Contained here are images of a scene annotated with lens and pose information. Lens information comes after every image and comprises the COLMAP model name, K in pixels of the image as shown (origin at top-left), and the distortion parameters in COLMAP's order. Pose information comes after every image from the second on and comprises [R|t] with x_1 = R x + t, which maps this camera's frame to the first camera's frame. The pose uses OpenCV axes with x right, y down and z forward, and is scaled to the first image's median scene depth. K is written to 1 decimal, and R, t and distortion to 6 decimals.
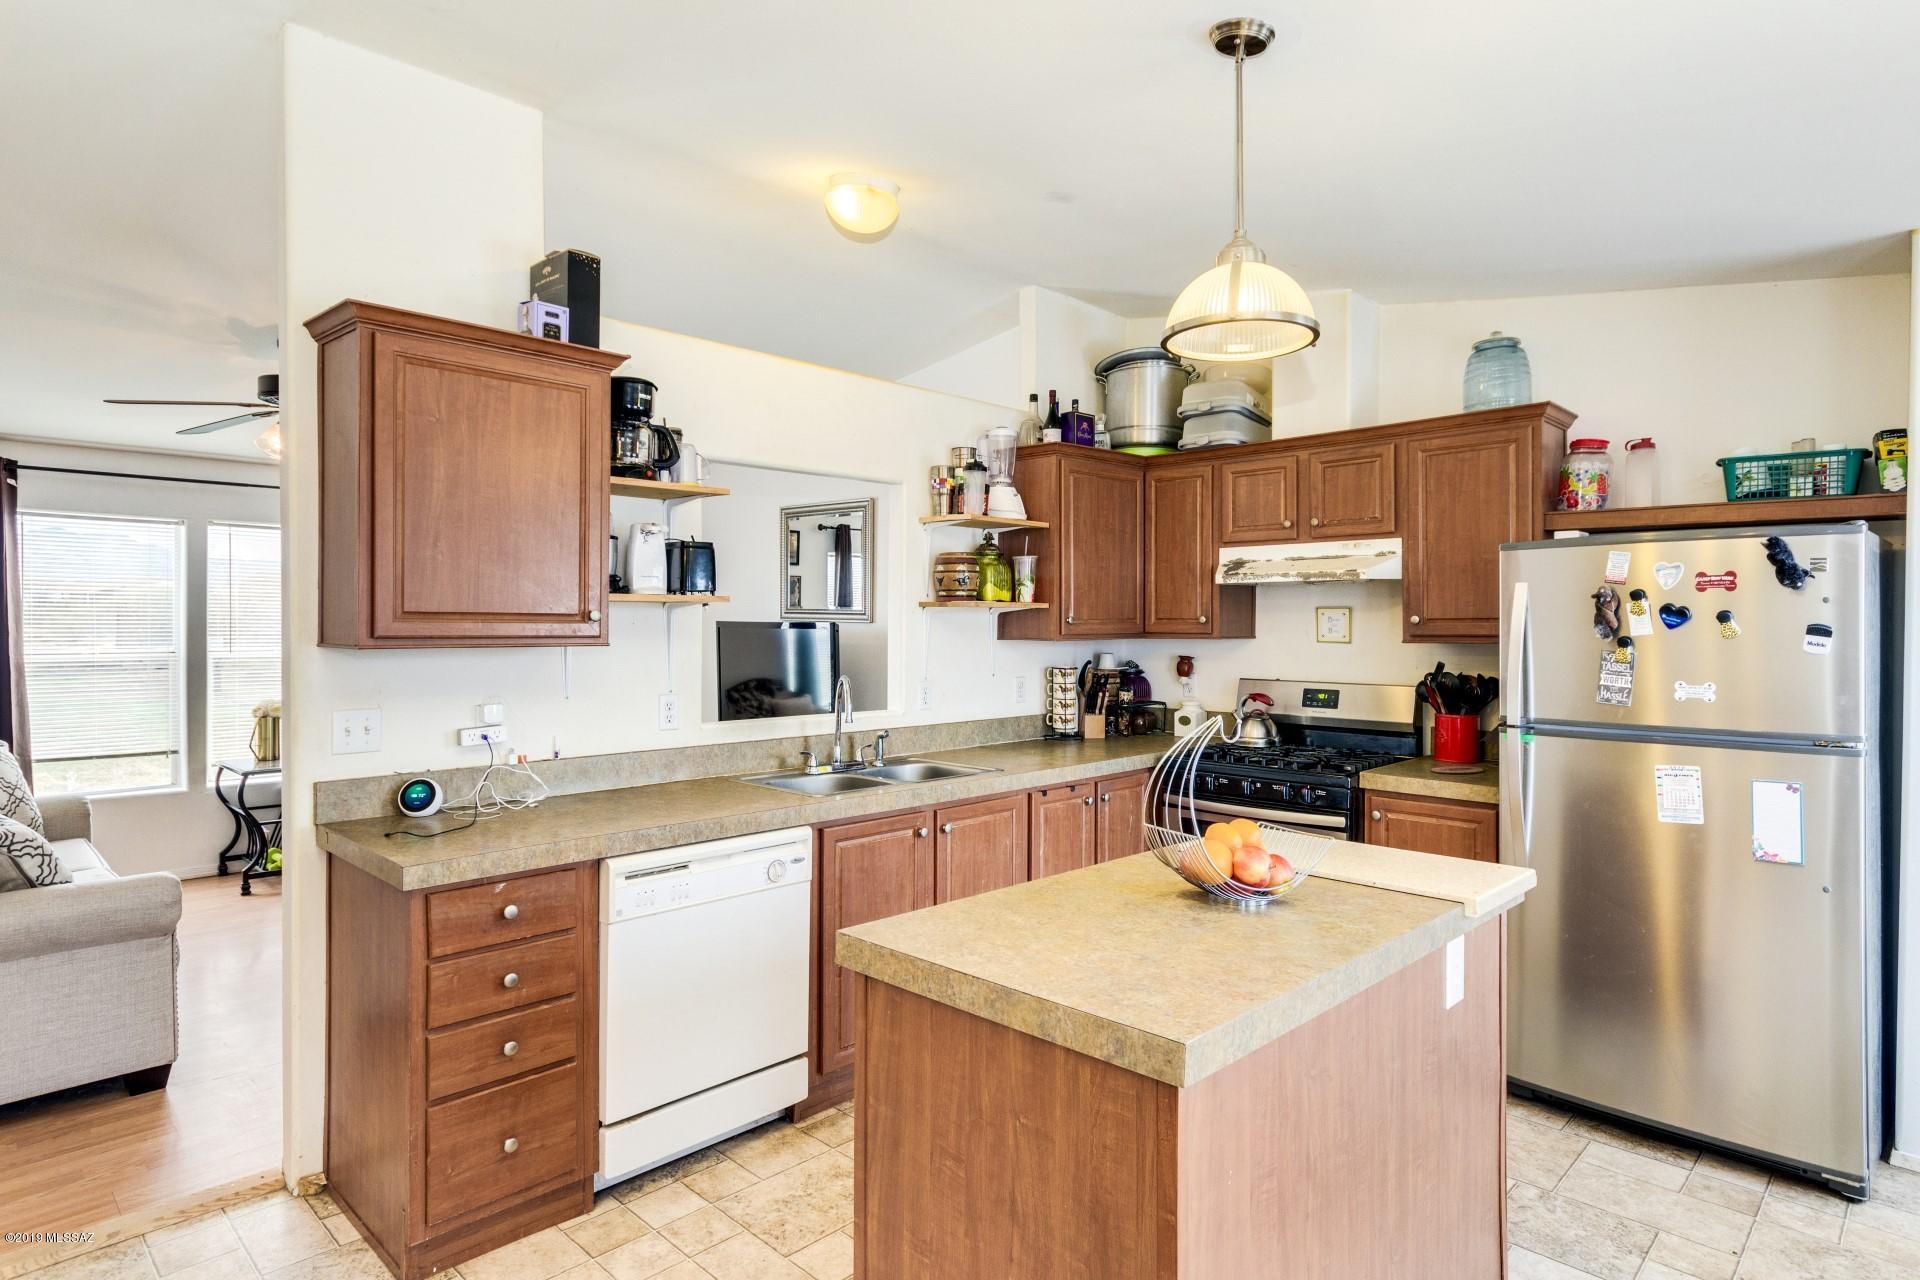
lens RADIAL K [[1035.9, 0, 958.2], [0, 1035.9, 629.3], [0, 0, 1]] dist [-0.003514, -0.001854]
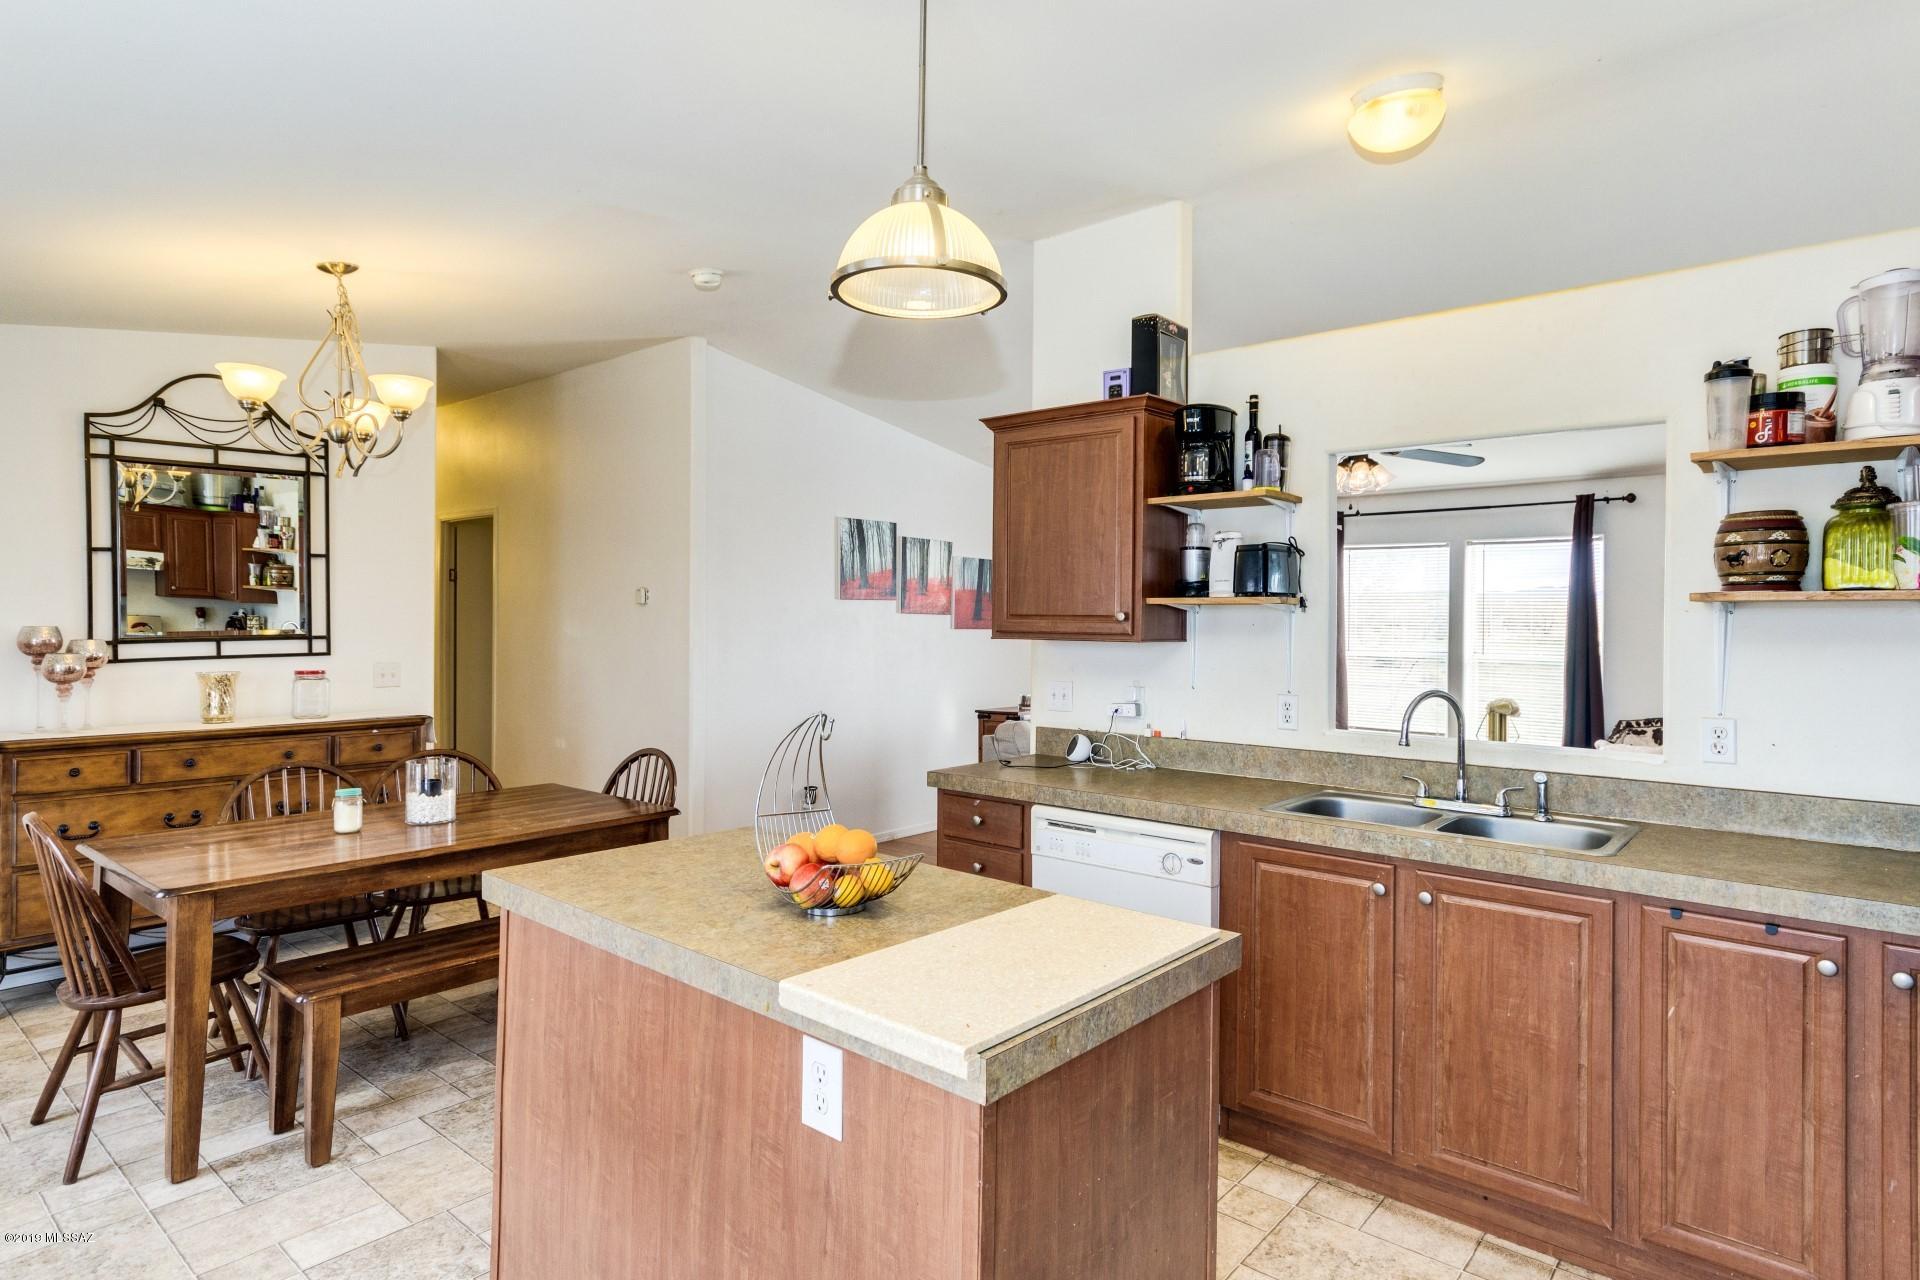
lens RADIAL K [[1035.9, 0, 961.8], [0, 1035.9, 625.1], [0, 0, 1]] dist [-0.003514, -0.001854]
pose [[0.080795, 0.000756, -0.996730, 0.759255], [-0.015816, 0.999875, -0.000524, -0.000234], [0.996605, 0.015807, 0.080797, 0.641456]]
